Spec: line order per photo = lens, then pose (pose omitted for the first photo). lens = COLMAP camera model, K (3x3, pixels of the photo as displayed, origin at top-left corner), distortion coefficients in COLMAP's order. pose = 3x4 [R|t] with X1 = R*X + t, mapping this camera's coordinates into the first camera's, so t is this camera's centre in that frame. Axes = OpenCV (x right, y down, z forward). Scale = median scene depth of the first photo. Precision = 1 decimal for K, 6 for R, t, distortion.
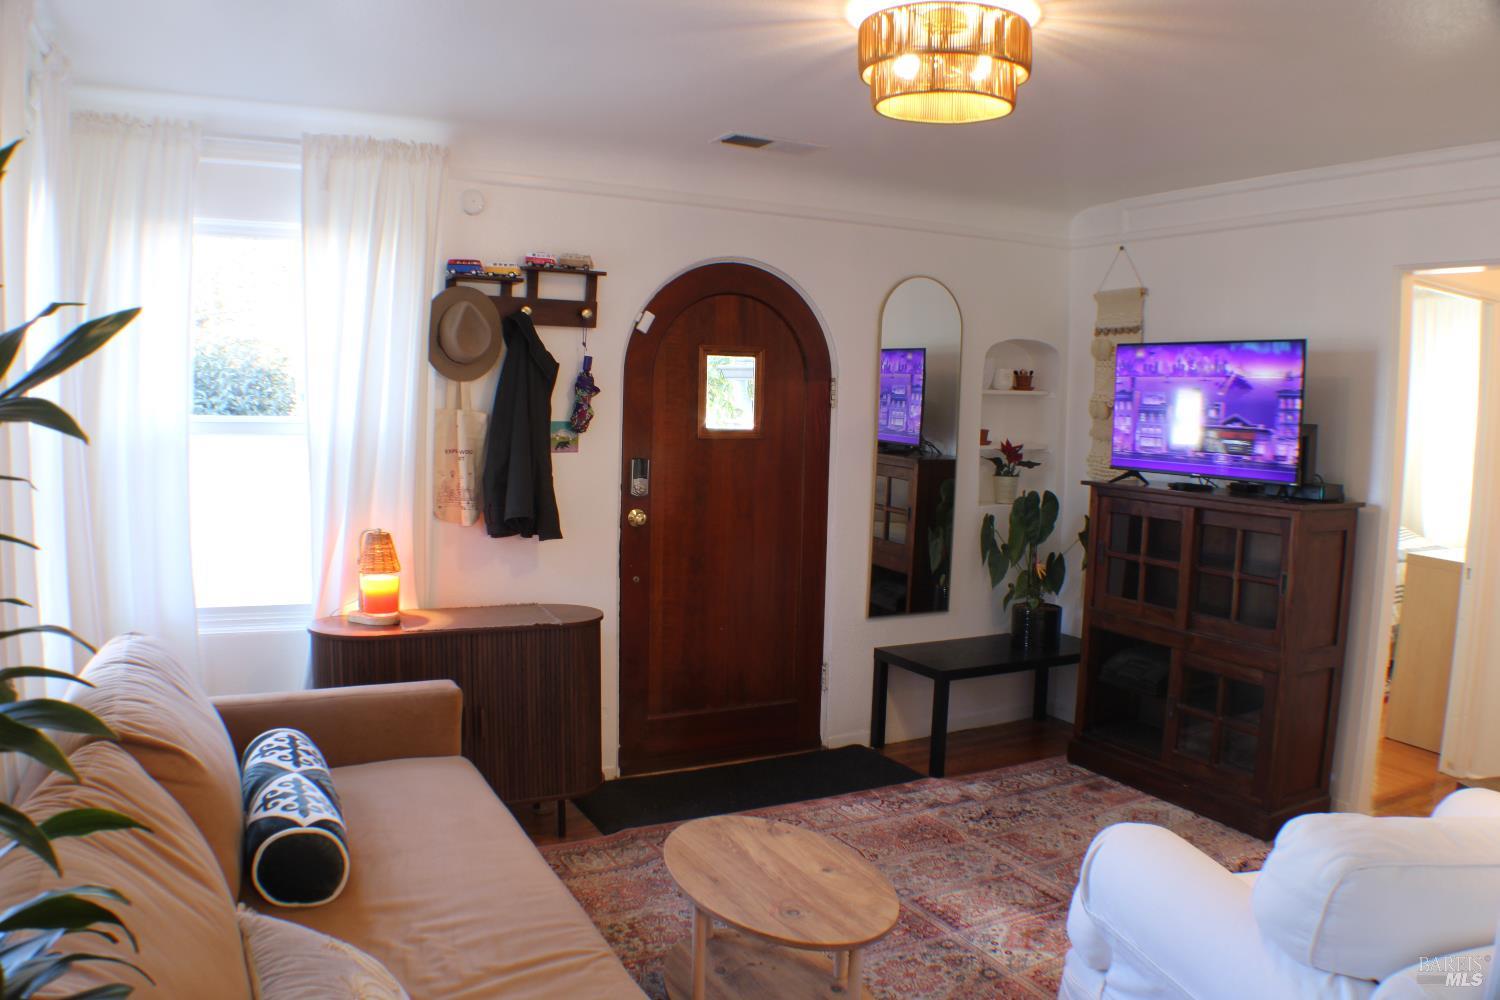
lens RADIAL K [[1068.2, 0, 754.3], [0, 1068.2, 497.6], [0, 0, 1]] dist [-0.244936, 0.107733]
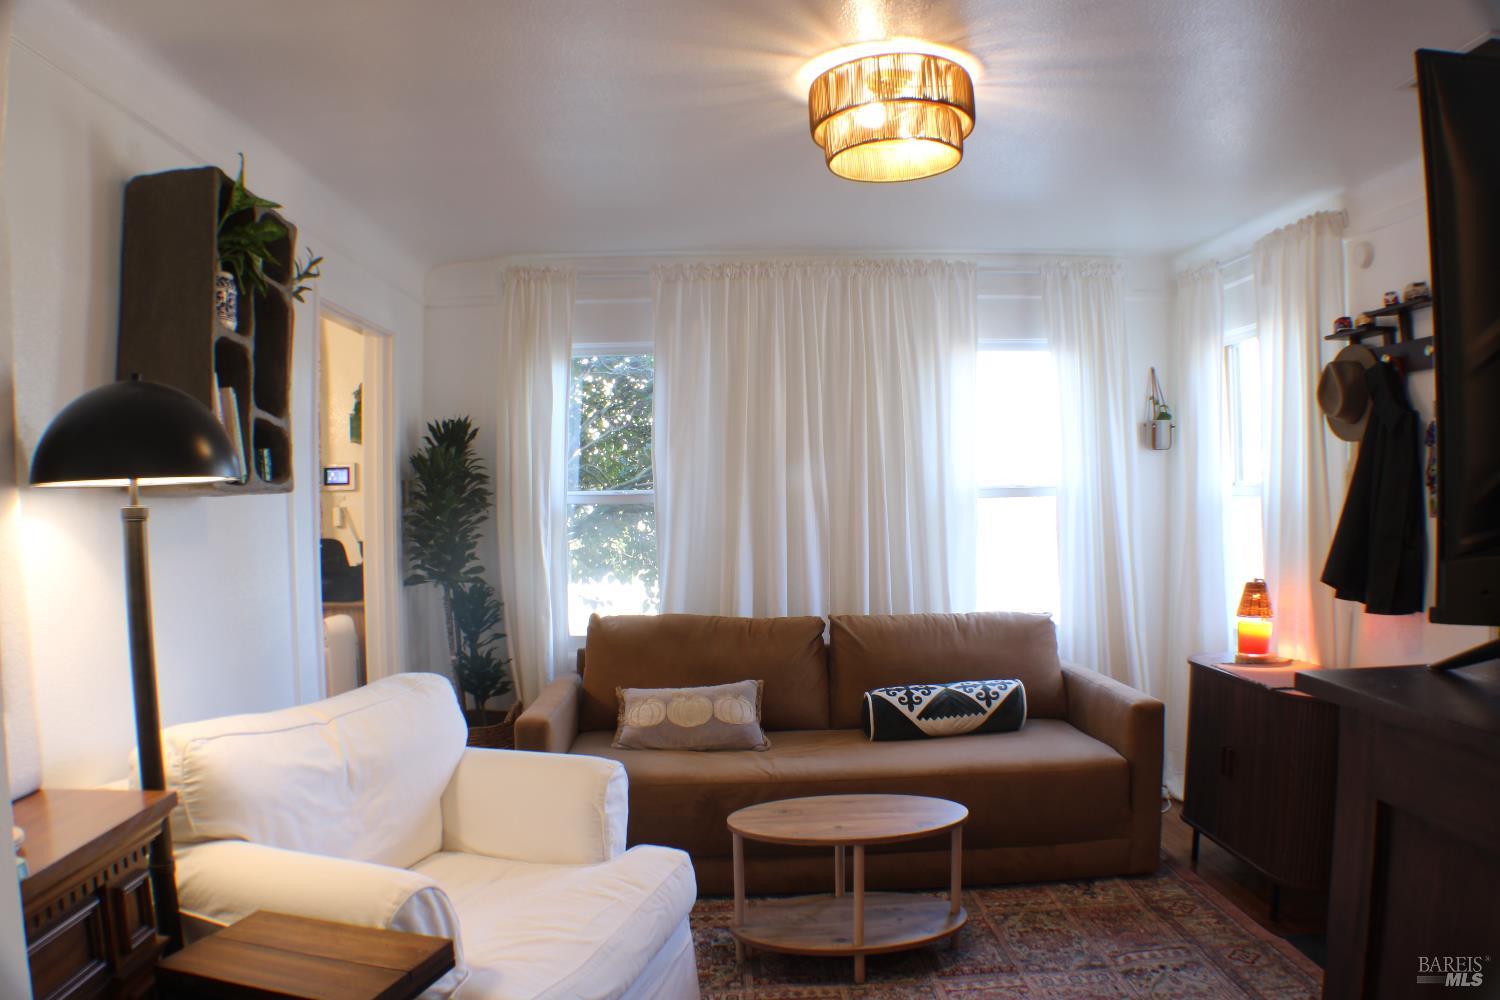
lens RADIAL K [[1068.2, 0, 754.3], [0, 1068.2, 497.6], [0, 0, 1]] dist [-0.244936, 0.107733]
pose [[-0.438636, -0.019055, -0.898463, 0.749933], [-0.077396, 0.996862, 0.016644, -0.029082], [0.895326, 0.076838, -0.438734, 0.858812]]
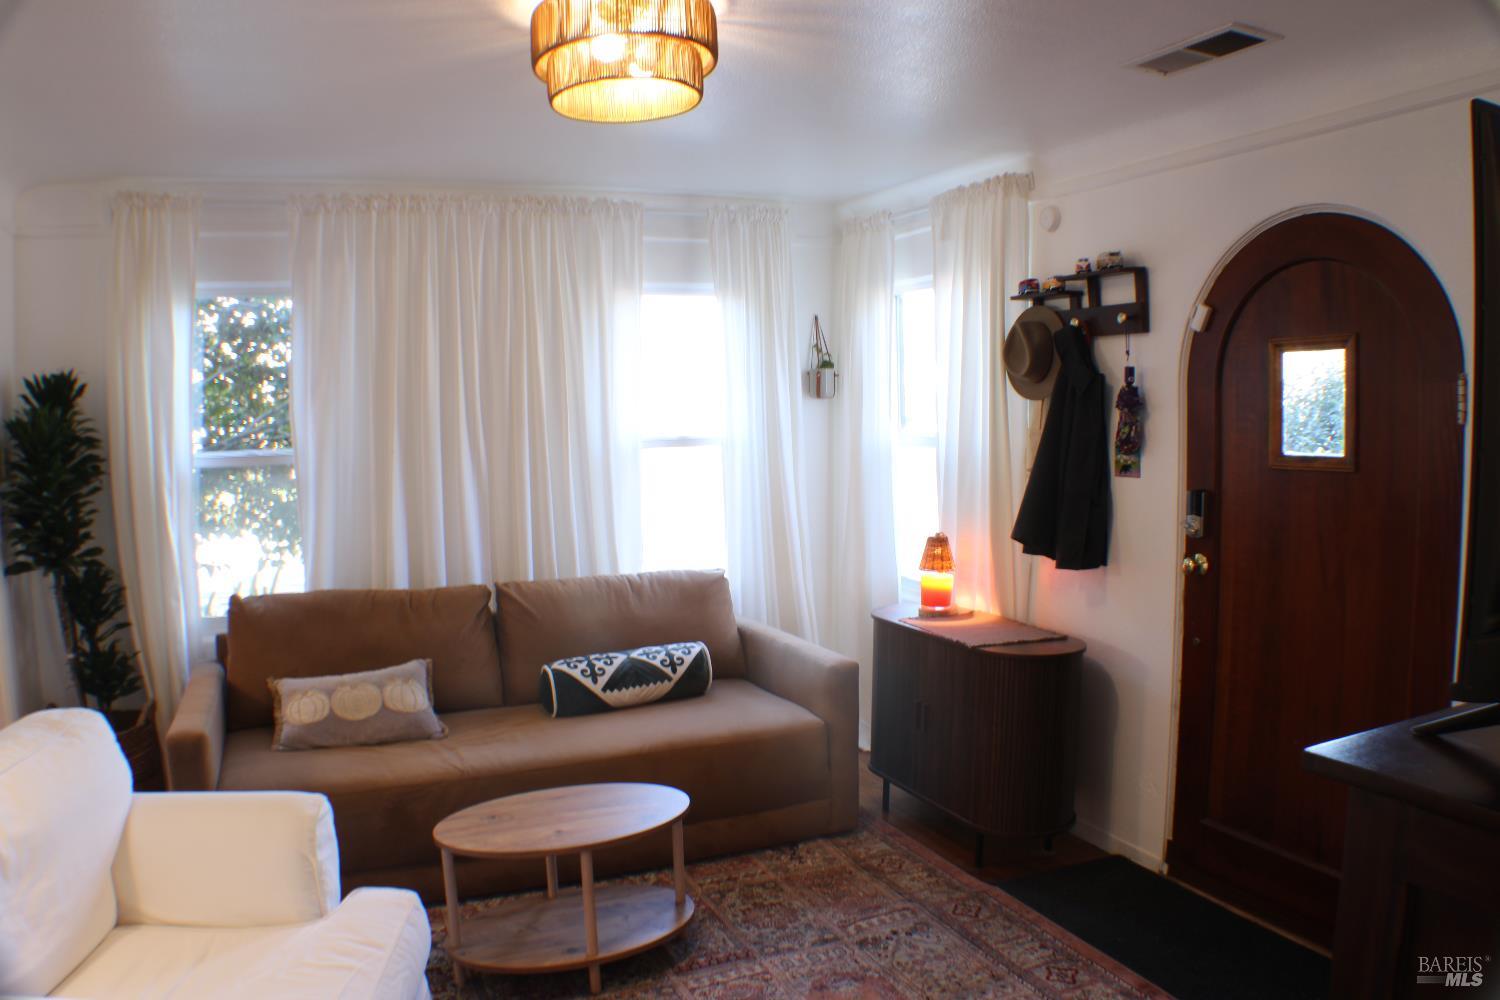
lens RADIAL K [[1068.2, 0, 754.3], [0, 1068.2, 497.6], [0, 0, 1]] dist [-0.244936, 0.107733]
pose [[-0.066794, 0.056365, -0.996173, 0.707044], [-0.071835, 0.995540, 0.061146, -0.056799], [0.995177, 0.075645, -0.062447, 0.756710]]
